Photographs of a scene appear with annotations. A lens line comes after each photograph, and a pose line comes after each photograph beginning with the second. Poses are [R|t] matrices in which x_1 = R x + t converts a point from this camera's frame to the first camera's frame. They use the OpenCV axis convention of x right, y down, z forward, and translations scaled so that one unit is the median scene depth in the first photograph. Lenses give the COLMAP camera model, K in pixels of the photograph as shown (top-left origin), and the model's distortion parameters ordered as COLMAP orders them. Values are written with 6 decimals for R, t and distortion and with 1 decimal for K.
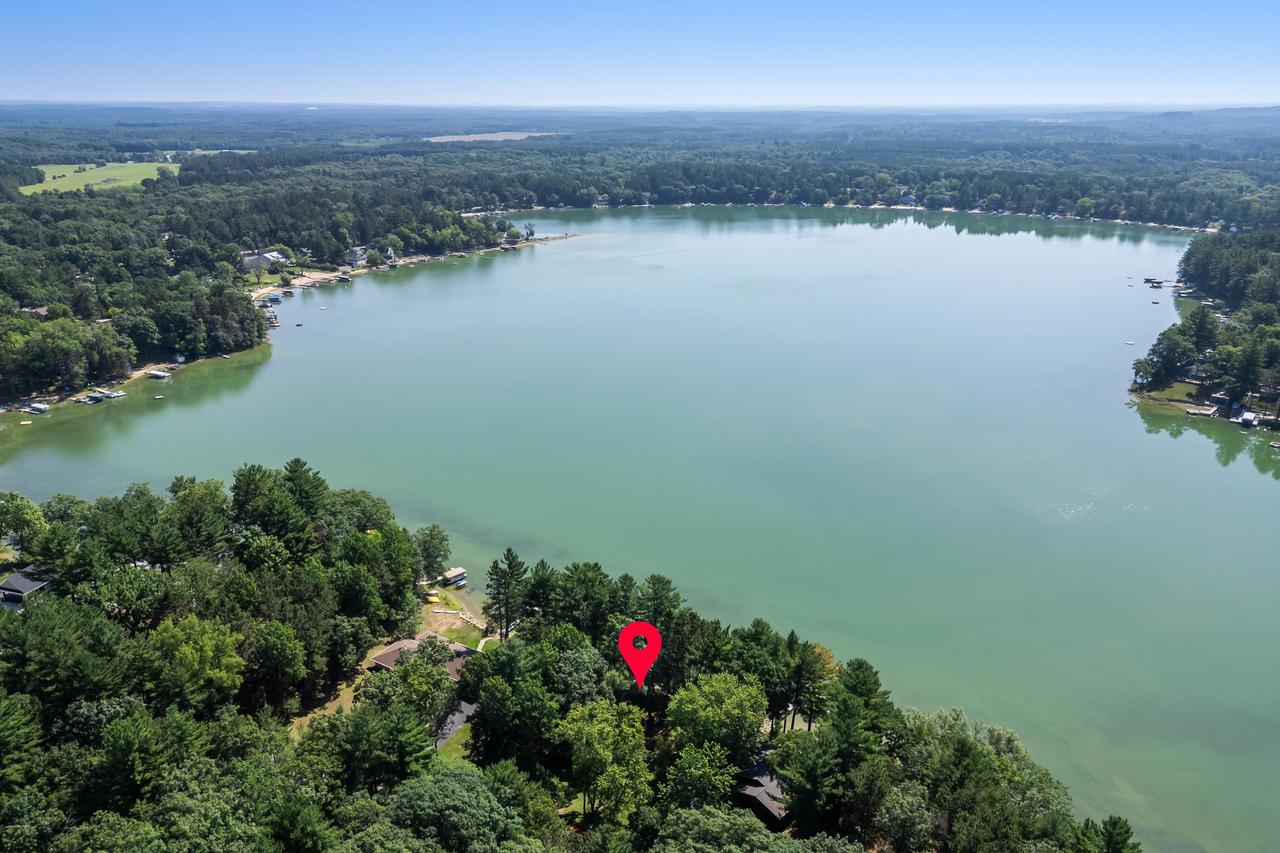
lens RADIAL K [[900.4, 0, 641.6], [0, 900.4, 432.5], [0, 0, 1]] dist [0.064432, -0.065879]
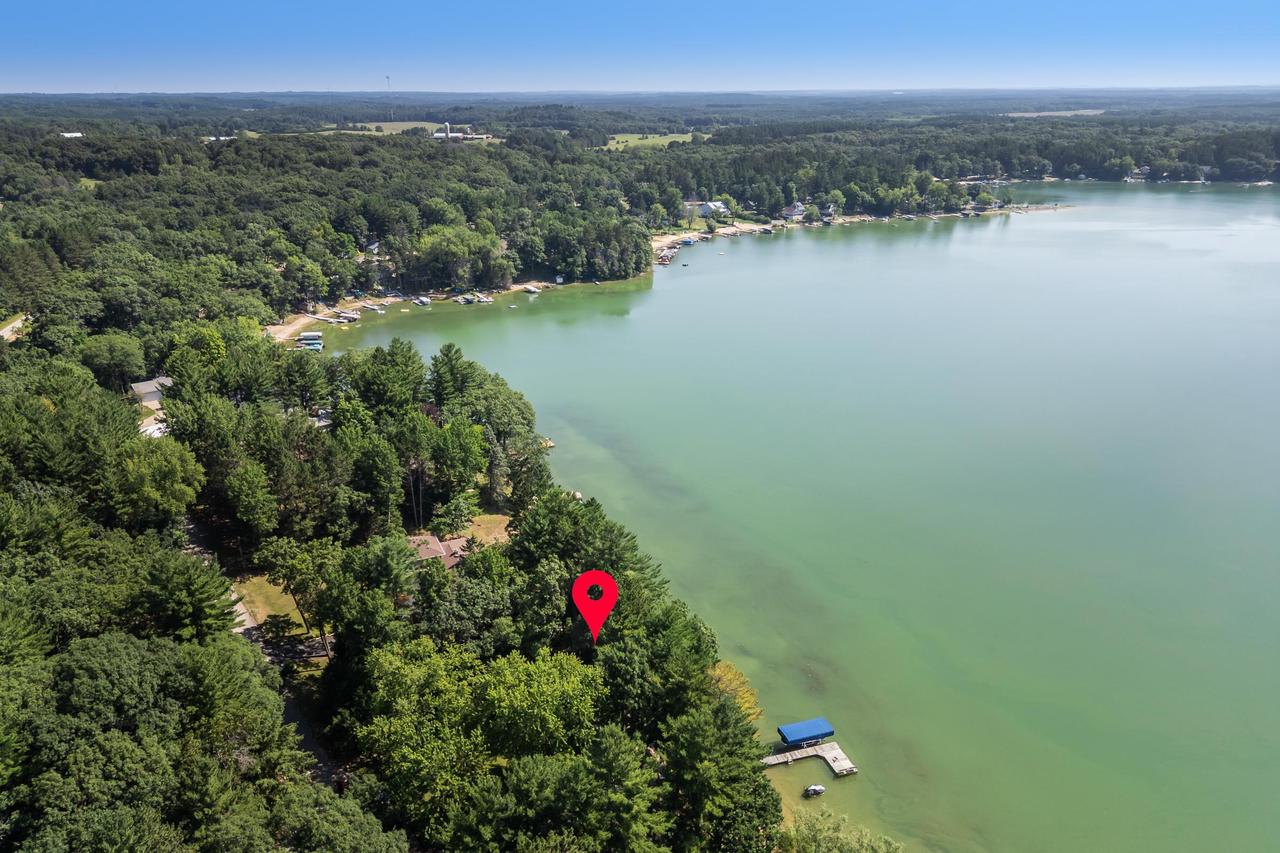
lens RADIAL K [[900.4, 0, 638.0], [0, 900.4, 468.5], [0, 0, 1]] dist [0.064432, -0.065879]
pose [[0.826119, 0.207166, -0.524032, 0.104161], [-0.182983, 0.978195, 0.098245, 0.009166], [0.532958, 0.014726, 0.846013, 0.092669]]
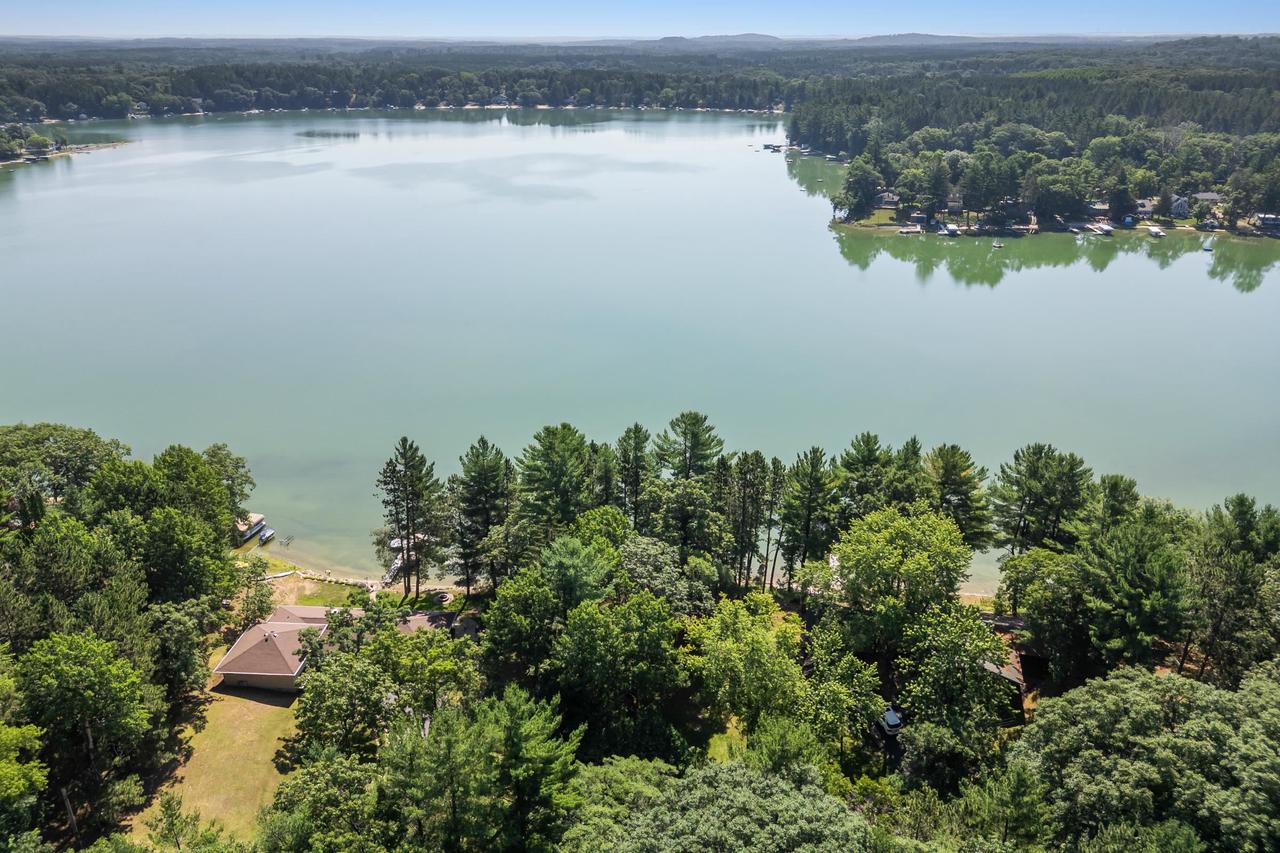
lens RADIAL K [[900.4, 0, 639.2], [0, 900.4, 416.1], [0, 0, 1]] dist [0.064432, -0.065879]
pose [[0.883741, -0.183976, 0.430296, -0.075079], [0.163716, 0.982923, 0.084016, 0.024733], [-0.438405, -0.003802, 0.898770, 0.104351]]
